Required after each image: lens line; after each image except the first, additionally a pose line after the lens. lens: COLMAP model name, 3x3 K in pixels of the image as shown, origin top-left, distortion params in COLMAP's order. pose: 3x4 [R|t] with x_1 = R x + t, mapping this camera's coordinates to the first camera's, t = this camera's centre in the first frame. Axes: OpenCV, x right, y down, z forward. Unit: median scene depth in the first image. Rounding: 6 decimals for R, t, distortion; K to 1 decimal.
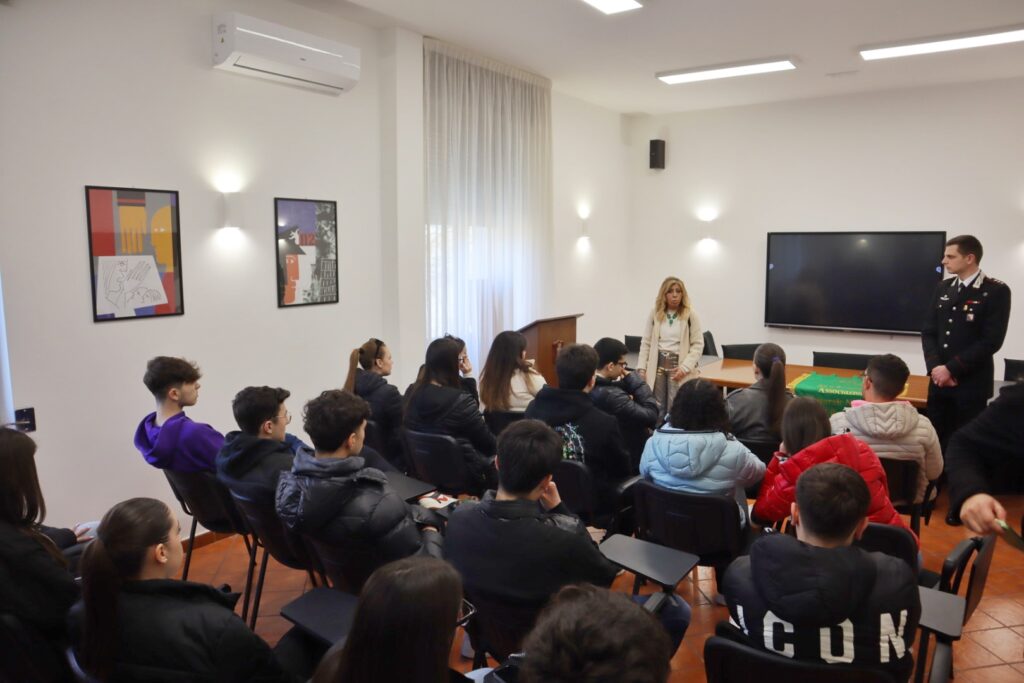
lens RADIAL K [[706.4, 0, 515.6], [0, 706.4, 343.1], [0, 0, 1]] dist [-0.122233, 0.074912]
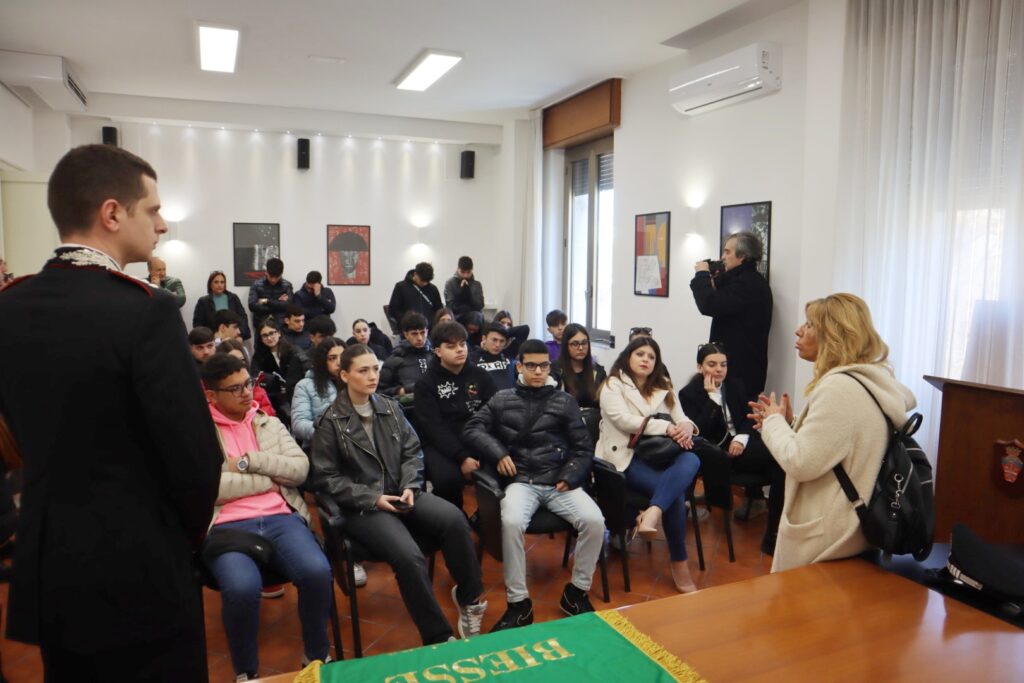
lens RADIAL K [[706.4, 0, 515.6], [0, 706.4, 343.1], [0, 0, 1]] dist [-0.122233, 0.074912]
pose [[-0.525226, 0.084062, -0.846801, 0.786096], [-0.120521, 0.977730, 0.171812, -0.135089], [0.842385, 0.192297, -0.503397, 1.253236]]
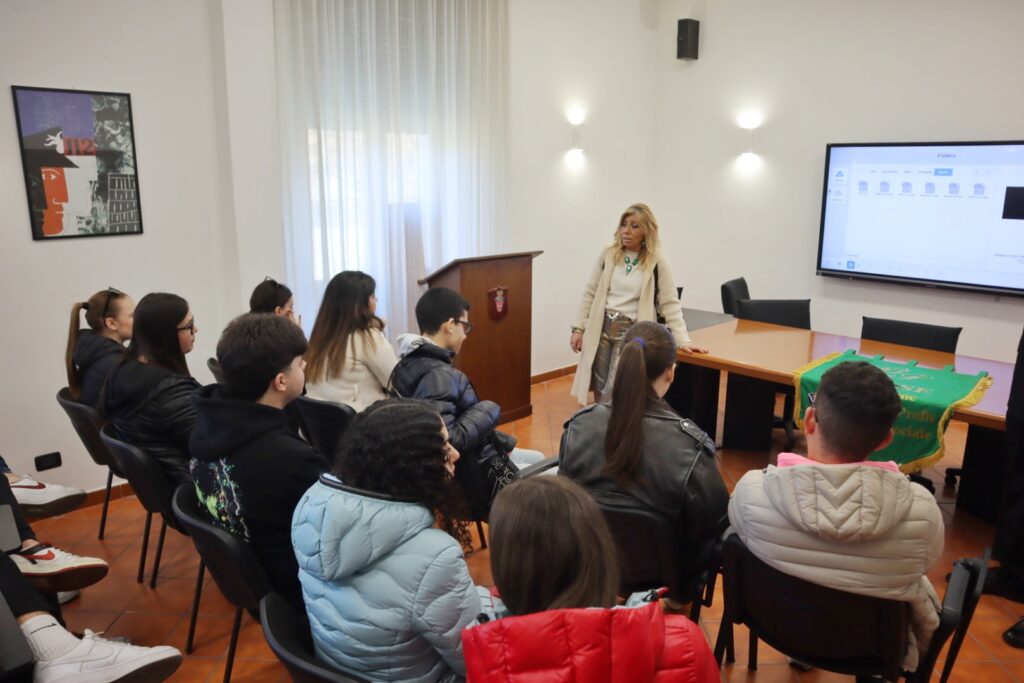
lens RADIAL K [[722.4, 0, 512.0], [0, 722.4, 341.5], [0, 0, 1]] dist [-0.122034, 0.084167]
pose [[0.985247, 0.043299, -0.165572, 0.271976], [-0.027284, 0.994832, 0.097800, -0.028659], [0.168951, -0.091840, 0.981336, 0.339771]]
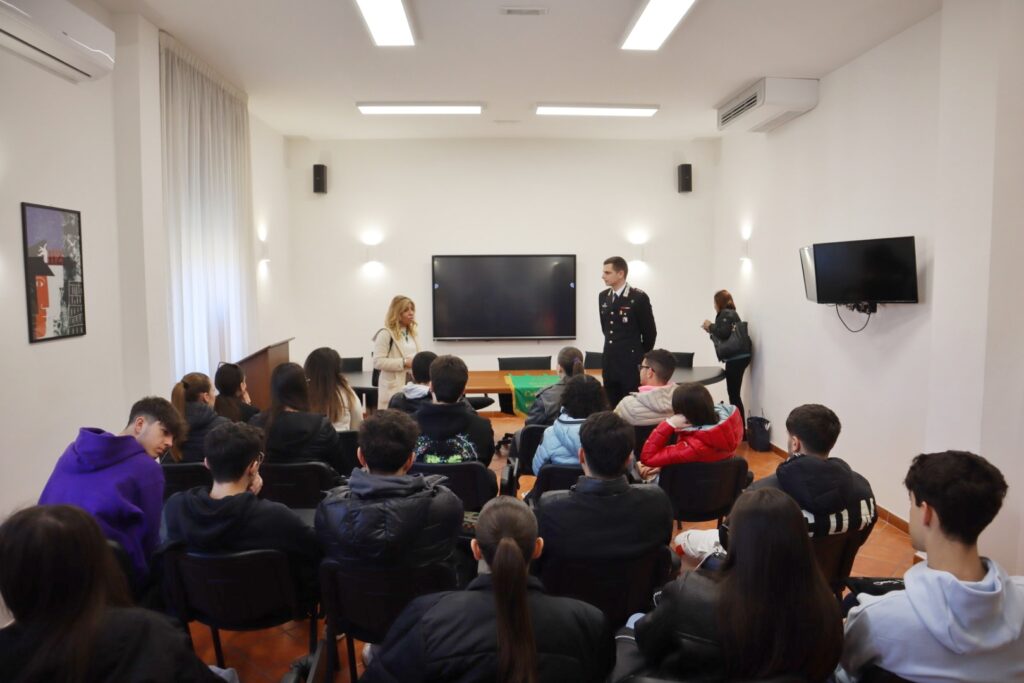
lens RADIAL K [[706.4, 0, 515.6], [0, 706.4, 343.1], [0, 0, 1]] dist [-0.122233, 0.074912]
pose [[0.789458, -0.060829, 0.610783, -0.357105], [0.084170, 0.996406, -0.009558, 0.002070], [-0.608007, 0.058956, 0.791740, 0.065714]]
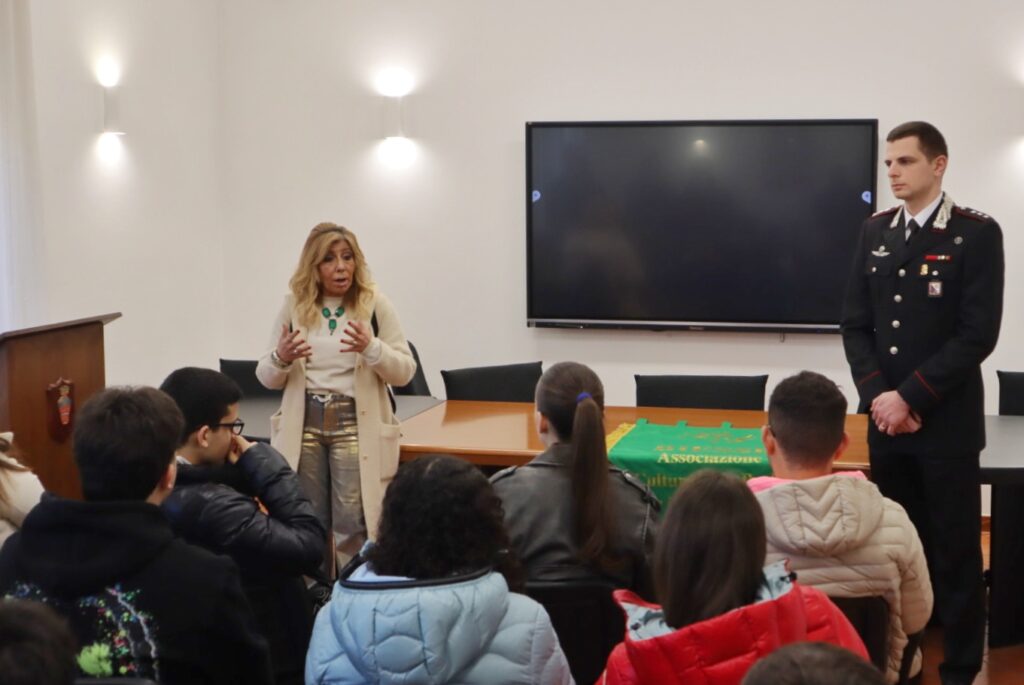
lens RADIAL K [[1557.3, 0, 553.8], [0, 1557.3, 343.8], [0, 0, 1]] dist [0.030802, 0.046774]
pose [[0.929490, -0.042526, 0.366388, -0.008422], [0.049602, 0.998720, -0.009915, -0.001802], [-0.365498, 0.027390, 0.930409, 0.053100]]
